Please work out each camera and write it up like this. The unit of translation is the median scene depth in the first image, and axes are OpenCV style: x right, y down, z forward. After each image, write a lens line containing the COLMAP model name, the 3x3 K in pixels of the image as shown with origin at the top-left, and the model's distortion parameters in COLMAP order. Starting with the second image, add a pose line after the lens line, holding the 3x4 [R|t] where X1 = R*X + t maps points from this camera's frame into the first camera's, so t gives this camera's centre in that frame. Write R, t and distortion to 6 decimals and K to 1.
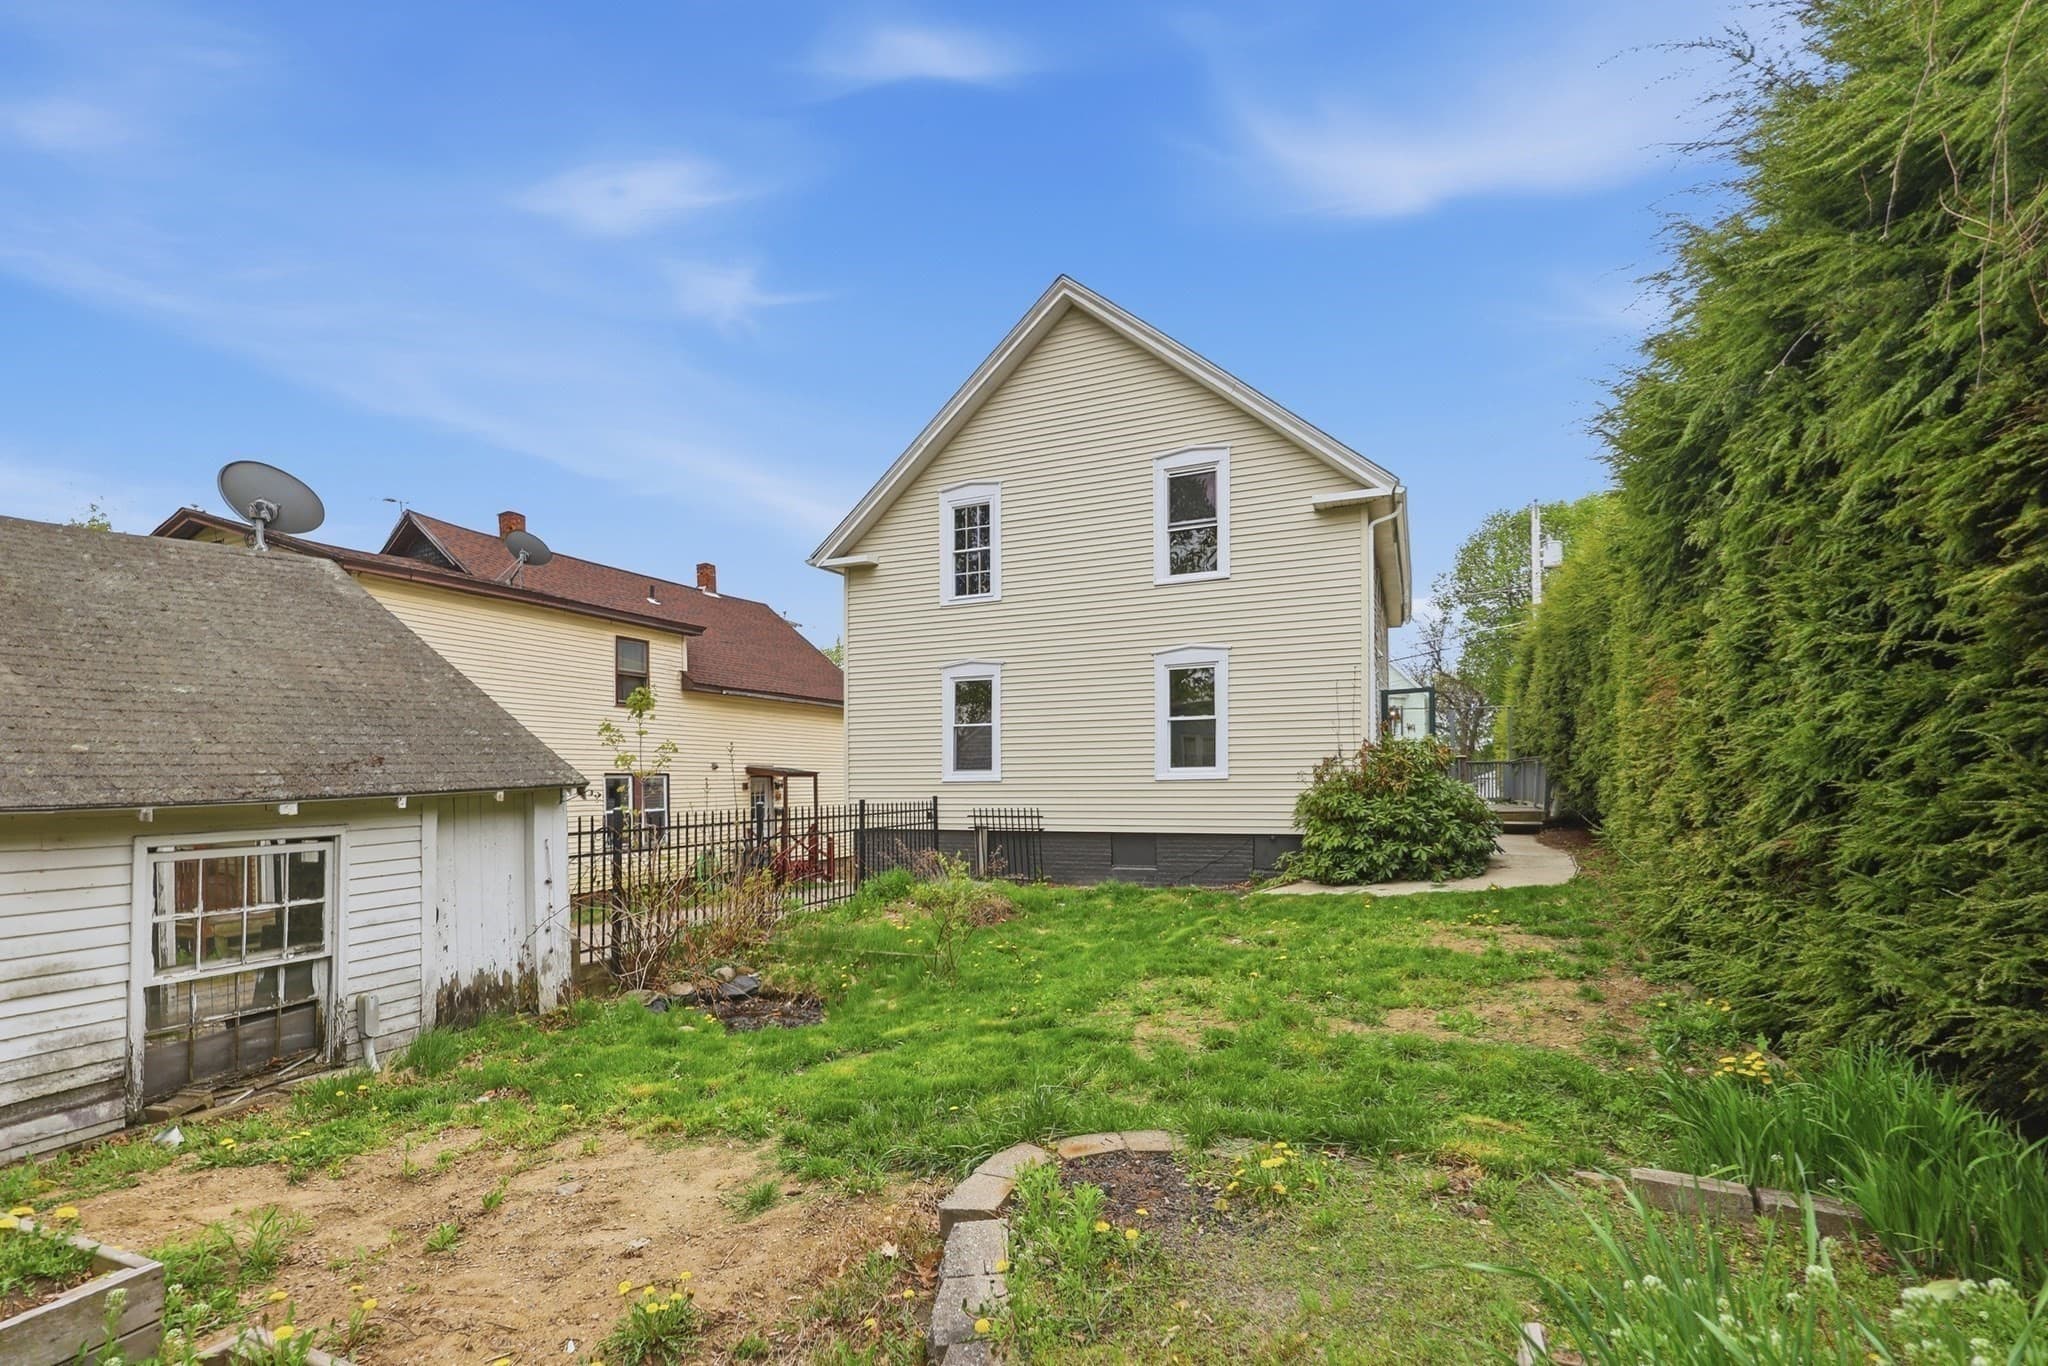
lens RADIAL K [[891.5, 0, 1024.1], [0, 891.5, 785.2], [0, 0, 1]] dist [0.002572, 0.000057]
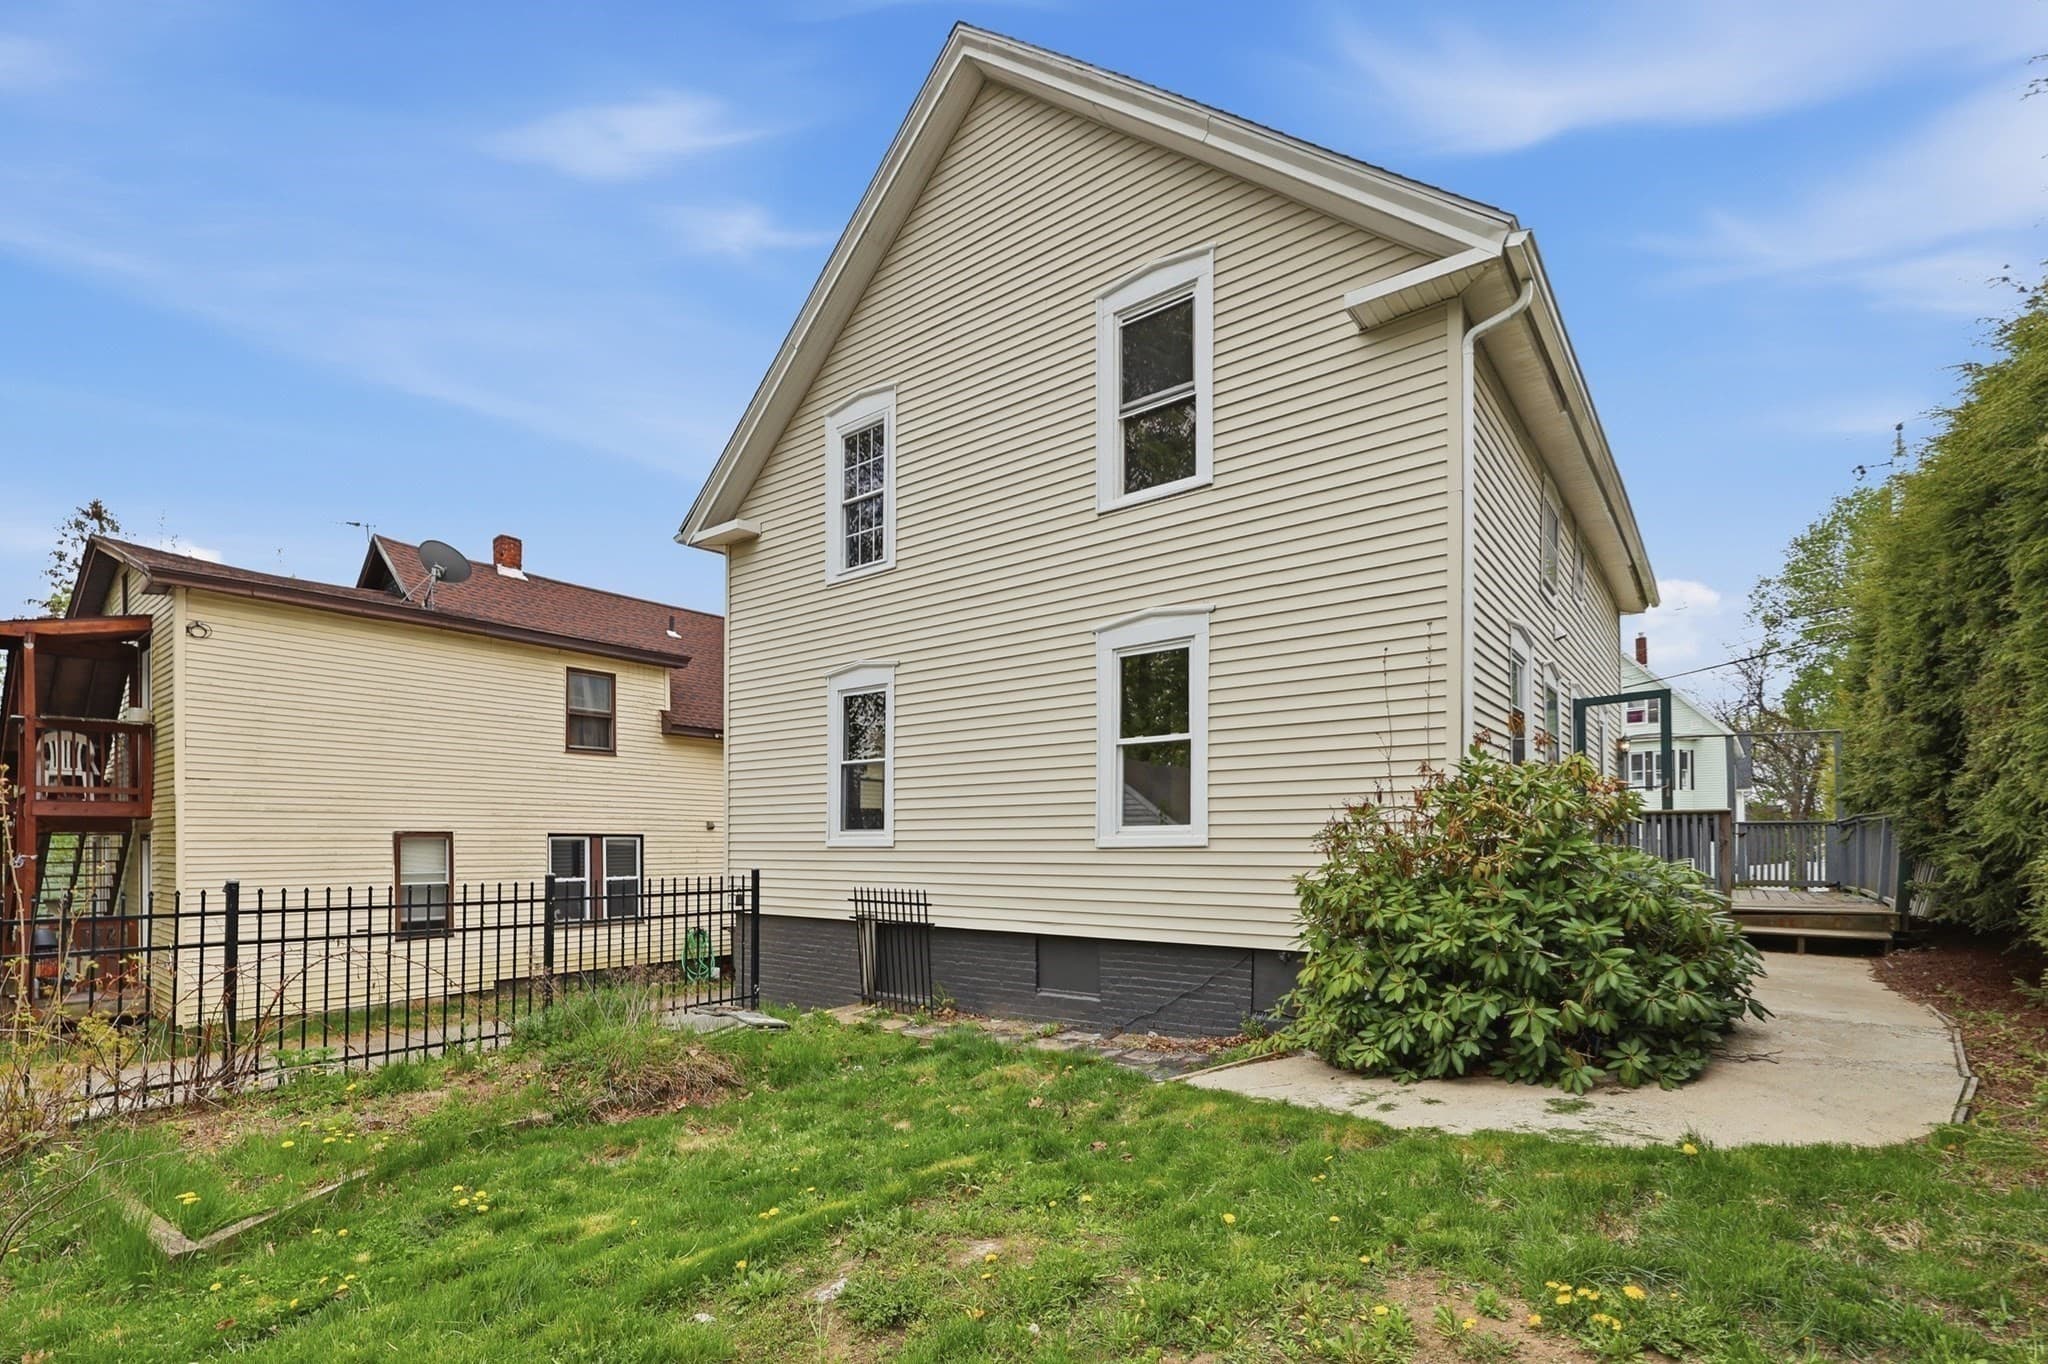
lens RADIAL K [[931.8, 0, 1025.1], [0, 931.8, 843.9], [0, 0, 1]] dist [-0.000598, -0.000508]
pose [[0.971081, 0.008262, -0.238606, 0.254118], [-0.009773, 0.999939, -0.005148, -0.004451], [0.238549, 0.007331, 0.971103, 0.406455]]
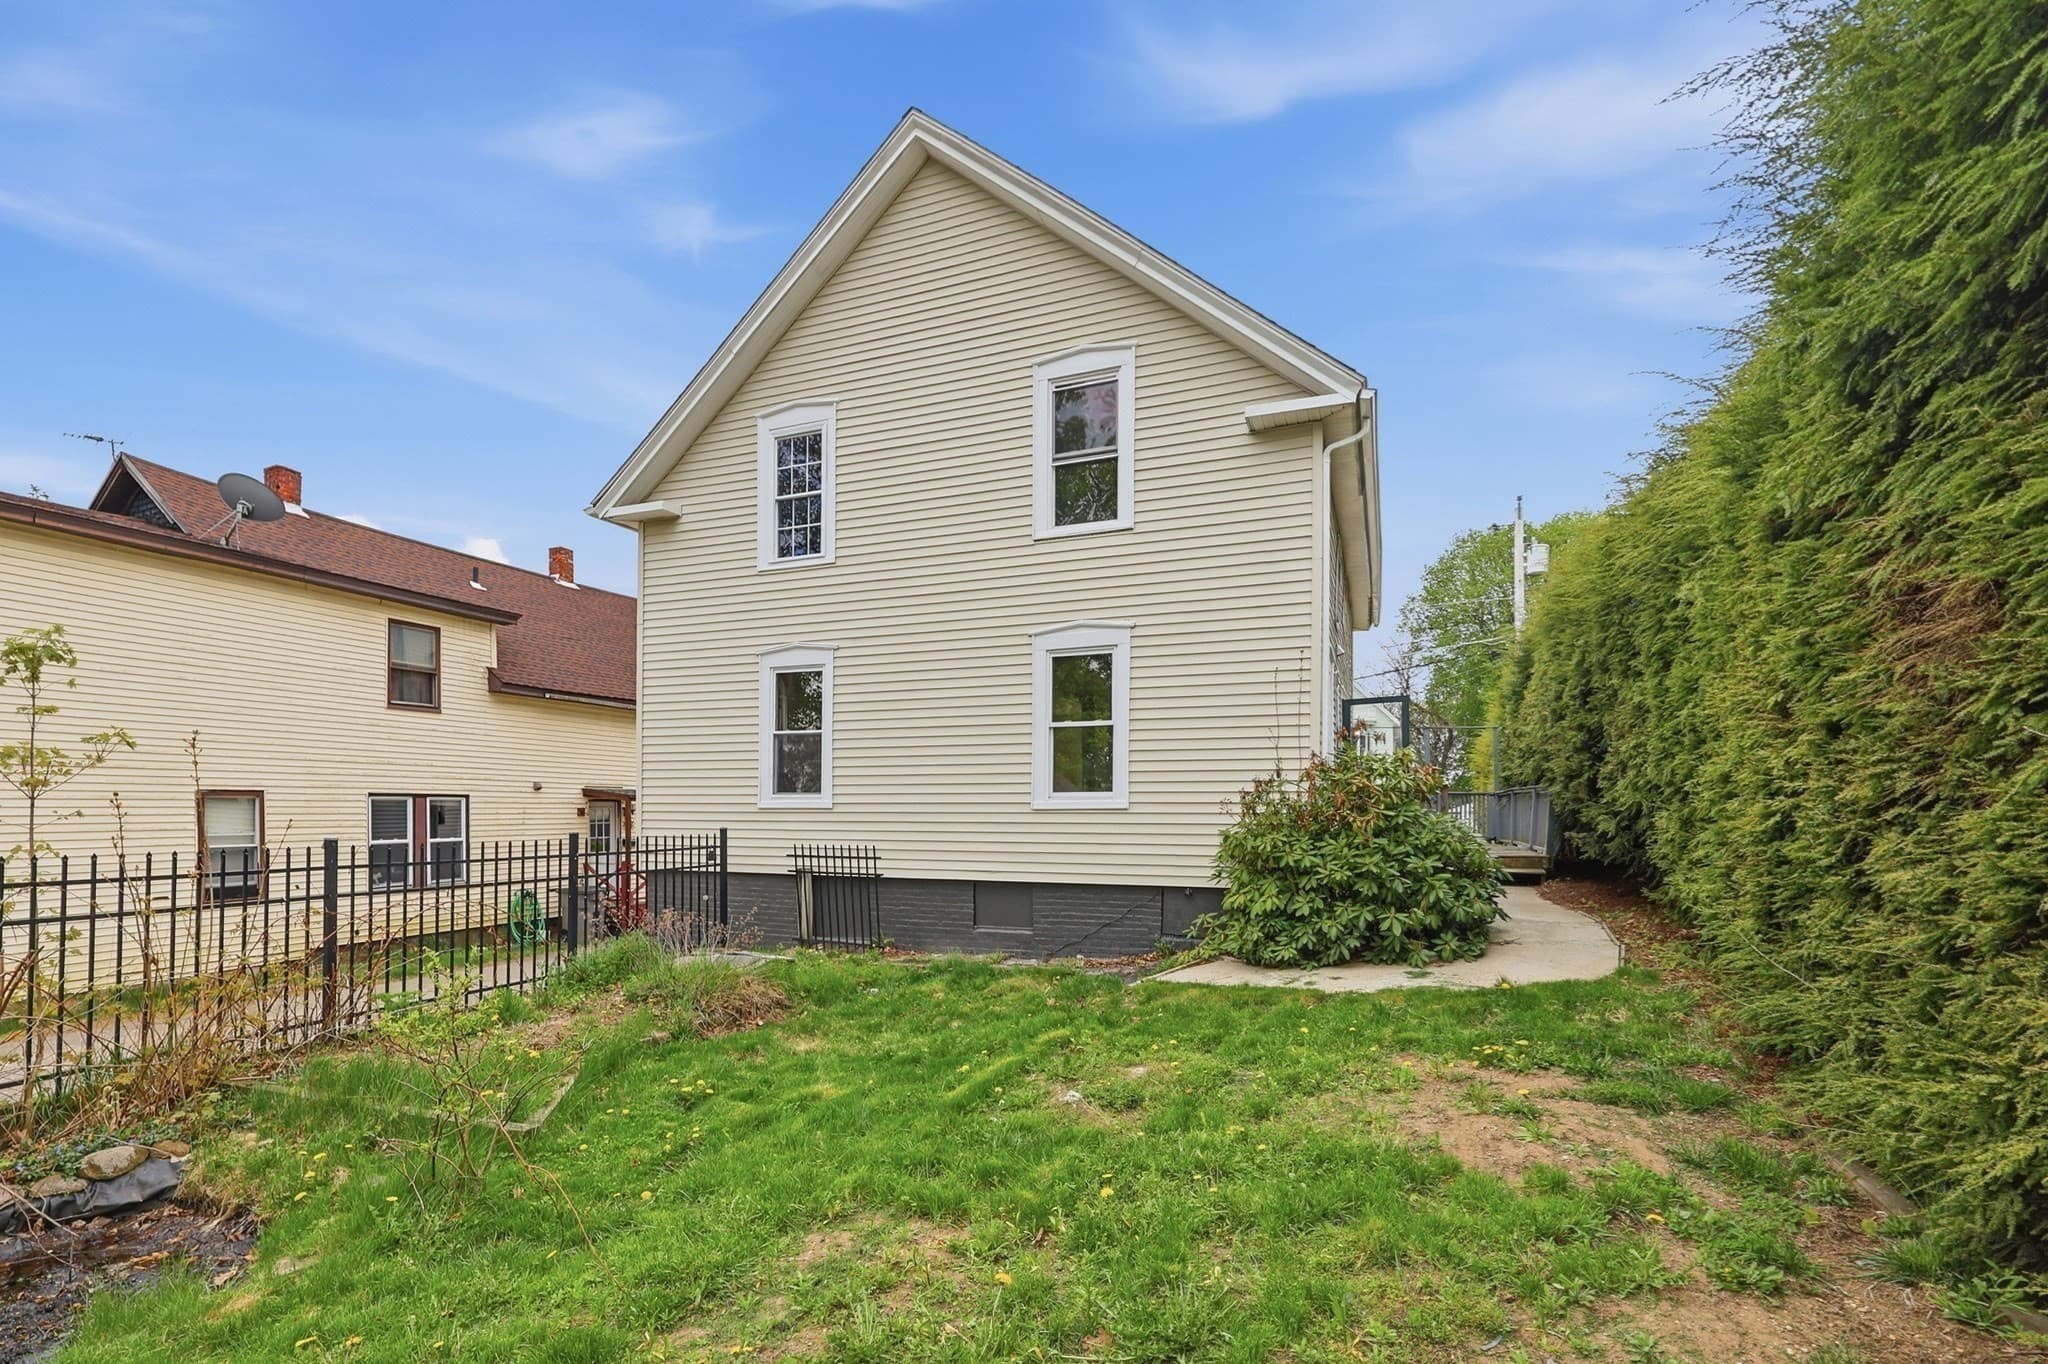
lens RADIAL K [[910.3, 0, 1024.9], [0, 910.3, 813.6], [0, 0, 1]] dist [0.000257, 0.000012]
pose [[0.999103, 0.011991, 0.040614, 0.114897], [-0.011971, 0.999928, -0.000739, -0.001626], [-0.040619, 0.000252, 0.999175, 0.268440]]
